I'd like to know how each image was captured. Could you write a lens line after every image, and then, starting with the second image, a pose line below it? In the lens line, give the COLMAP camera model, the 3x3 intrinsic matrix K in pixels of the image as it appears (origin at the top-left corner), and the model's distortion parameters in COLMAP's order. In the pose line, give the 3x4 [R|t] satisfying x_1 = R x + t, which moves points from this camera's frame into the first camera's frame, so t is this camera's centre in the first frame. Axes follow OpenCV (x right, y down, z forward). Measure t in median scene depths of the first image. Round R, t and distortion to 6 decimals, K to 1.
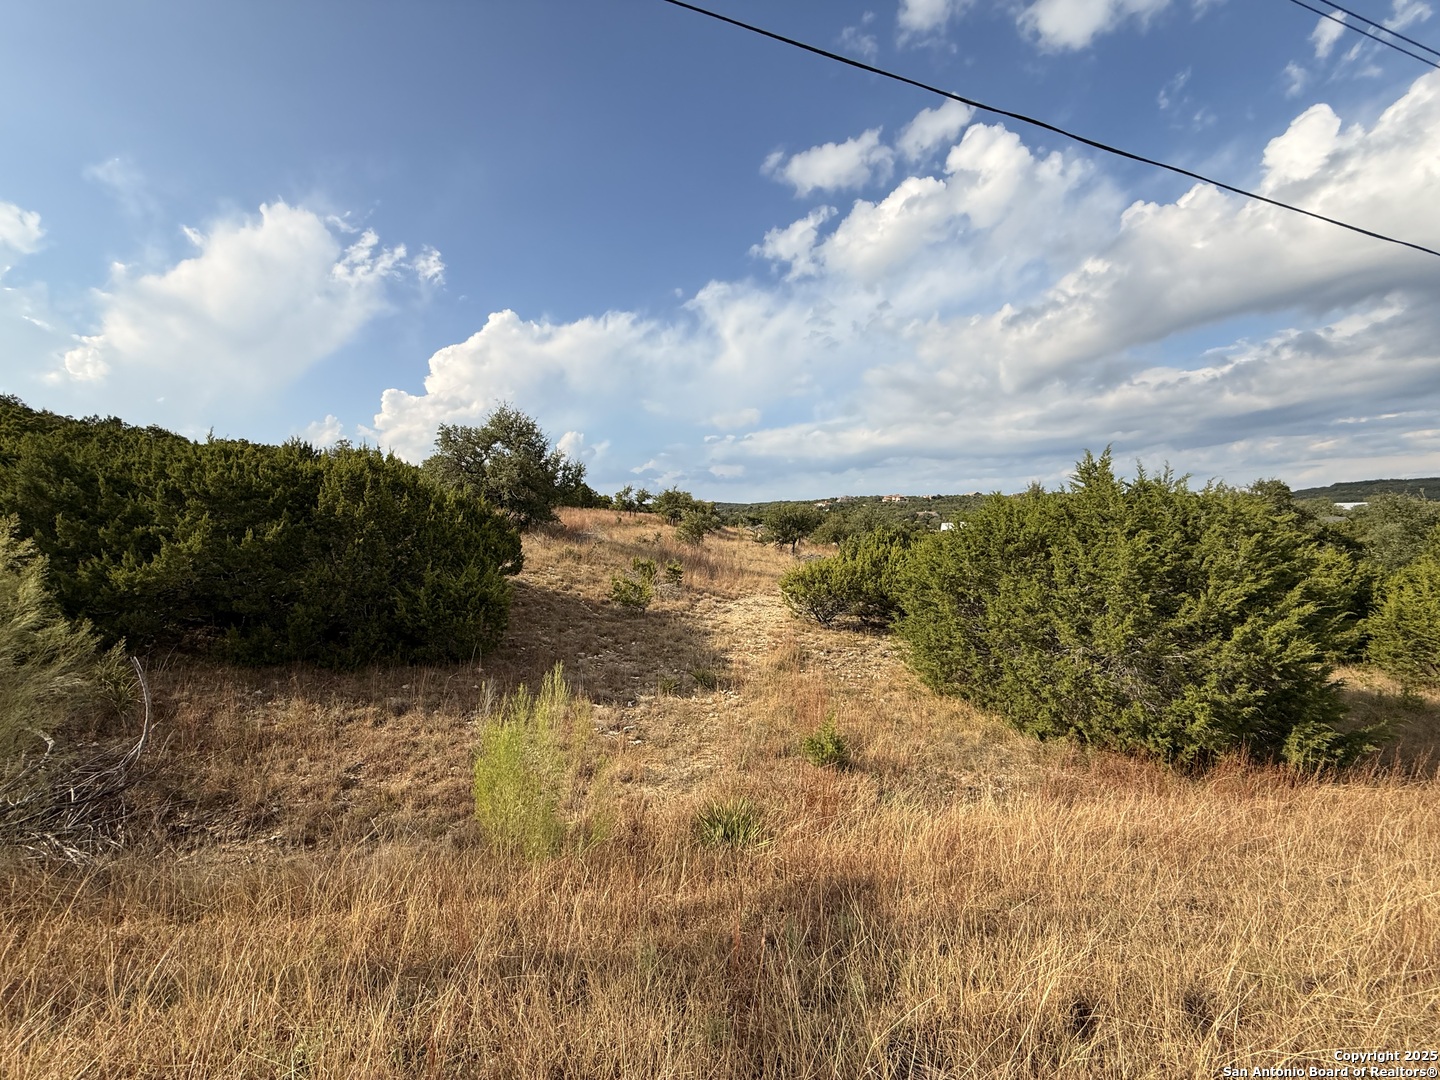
lens RADIAL K [[571.0, 0, 720.1], [0, 571.0, 535.1], [0, 0, 1]] dist [-0.000479, 0.000084]
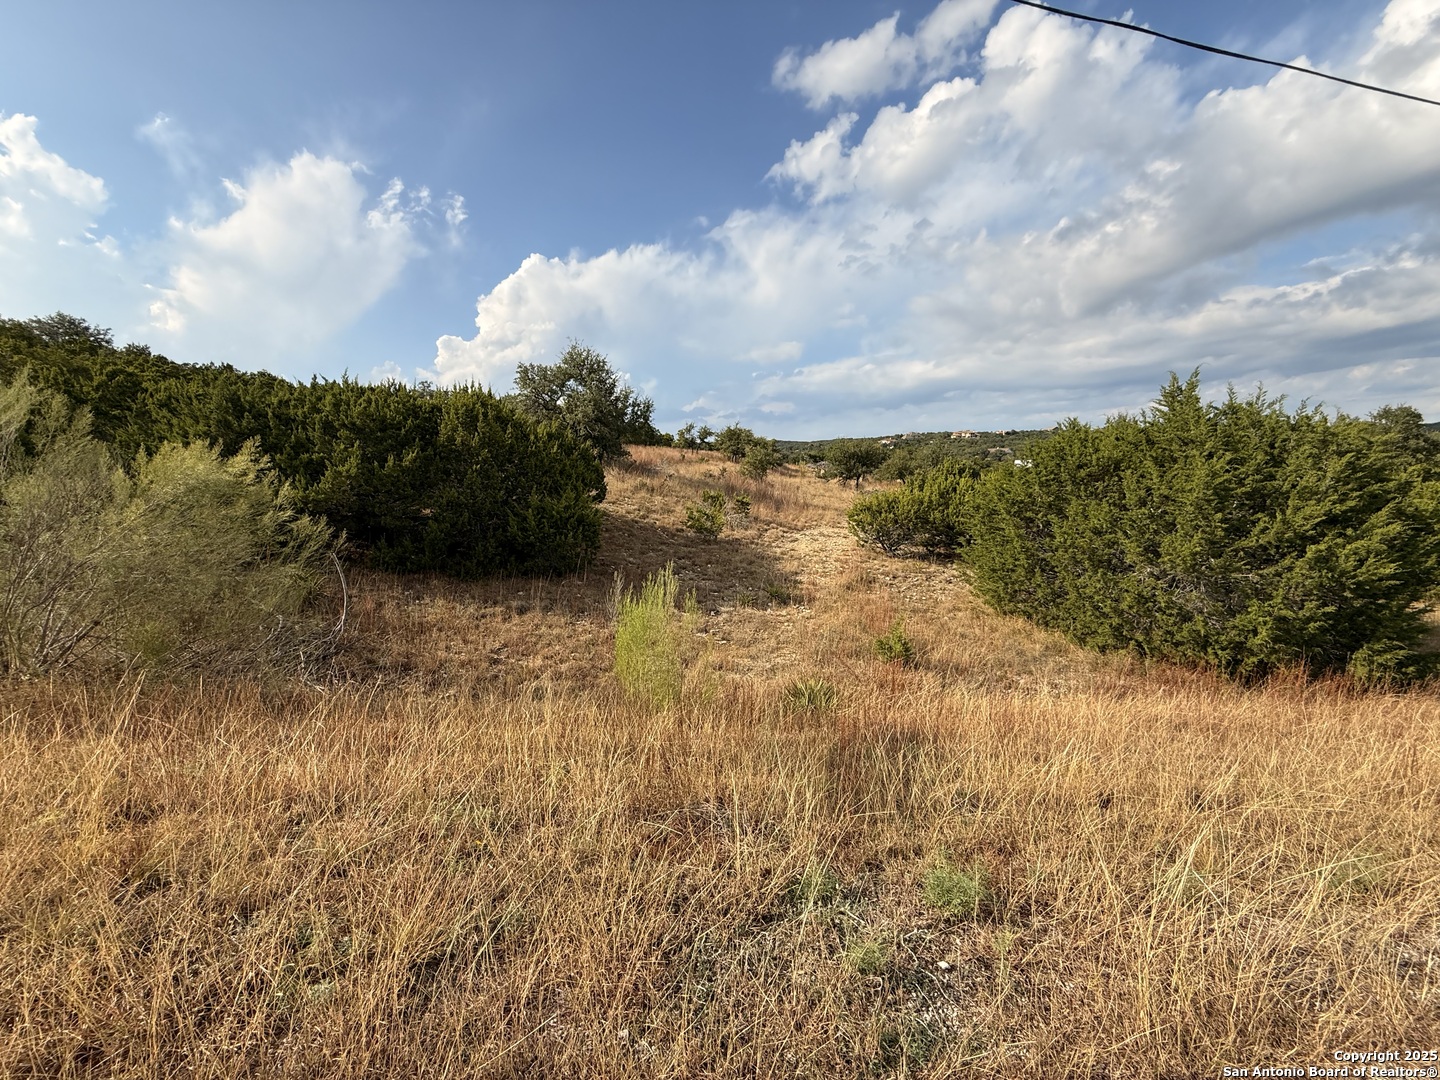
lens RADIAL K [[571.0, 0, 720.1], [0, 571.0, 535.1], [0, 0, 1]] dist [-0.000479, 0.000084]
pose [[0.994652, 0.008309, -0.102948, -0.025989], [0.002707, 0.994319, 0.106404, 0.021641], [0.103248, -0.106114, 0.988979, -0.076491]]
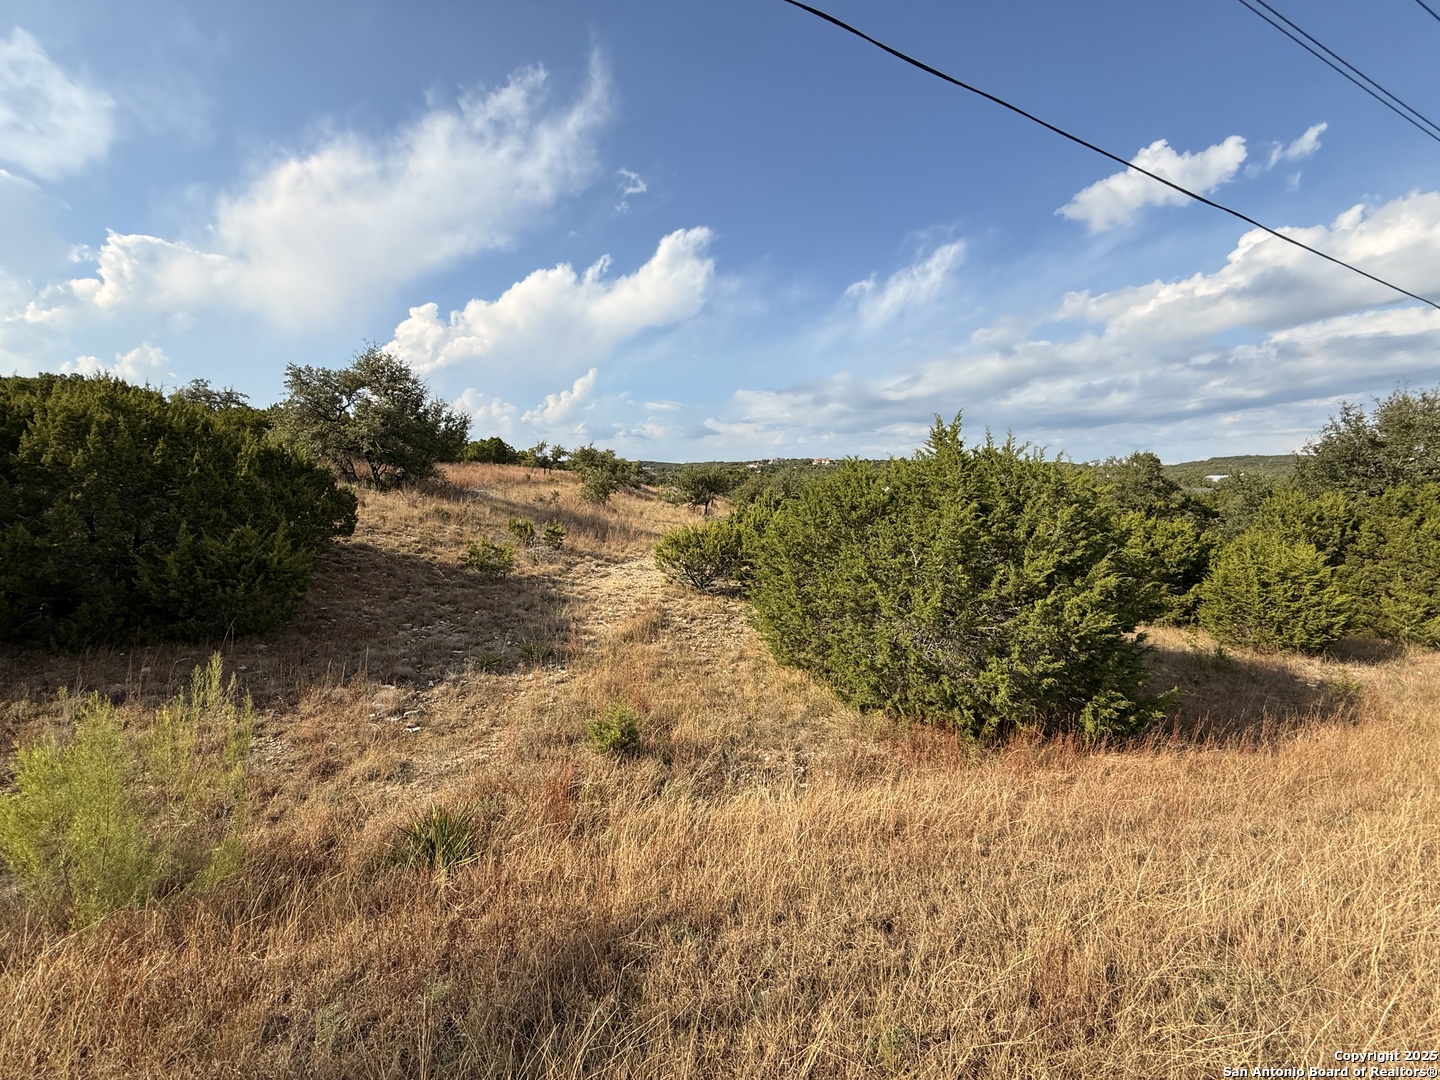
lens RADIAL K [[574.5, 0, 720.5], [0, 574.5, 529.0], [0, 0, 1]] dist [0.000911, -0.000209]
pose [[0.992918, 0.010348, 0.118354, 0.160110], [-0.017249, 0.998200, 0.057437, -0.005187], [-0.117547, -0.059072, 0.991309, 0.058537]]
